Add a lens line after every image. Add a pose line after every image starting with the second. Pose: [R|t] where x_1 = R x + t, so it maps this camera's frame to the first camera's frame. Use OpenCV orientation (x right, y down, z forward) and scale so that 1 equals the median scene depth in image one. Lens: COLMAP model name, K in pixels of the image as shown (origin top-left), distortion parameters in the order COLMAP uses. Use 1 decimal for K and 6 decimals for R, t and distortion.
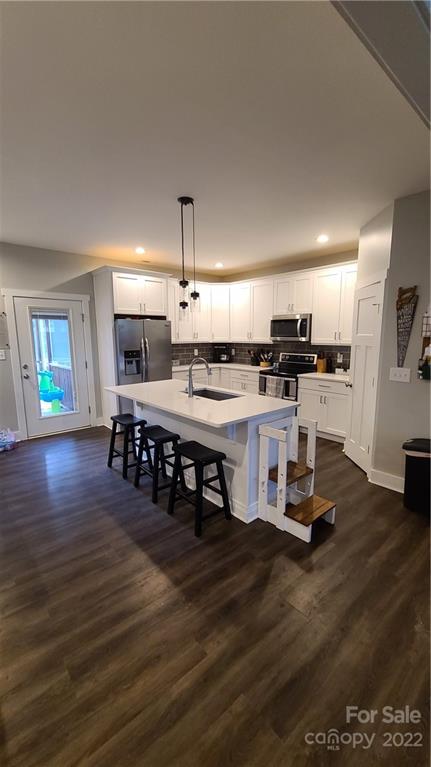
lens RADIAL K [[315.2, 0, 218.5], [0, 315.2, 385.8], [0, 0, 1]] dist [0.001141, -0.000131]
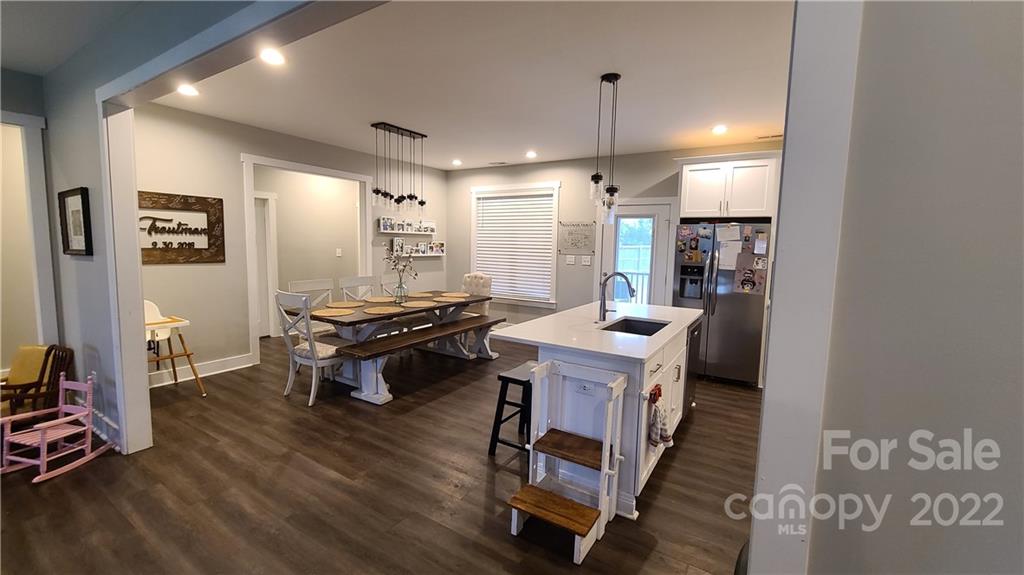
lens RADIAL K [[420.8, 0, 514.4], [0, 420.8, 284.0], [0, 0, 1]] dist [0.001141, -0.000131]
pose [[0.287111, 0.102272, -0.952422, 0.562213], [-0.178662, 0.982554, 0.051650, -0.046562], [0.941088, 0.155332, 0.300374, 0.319886]]
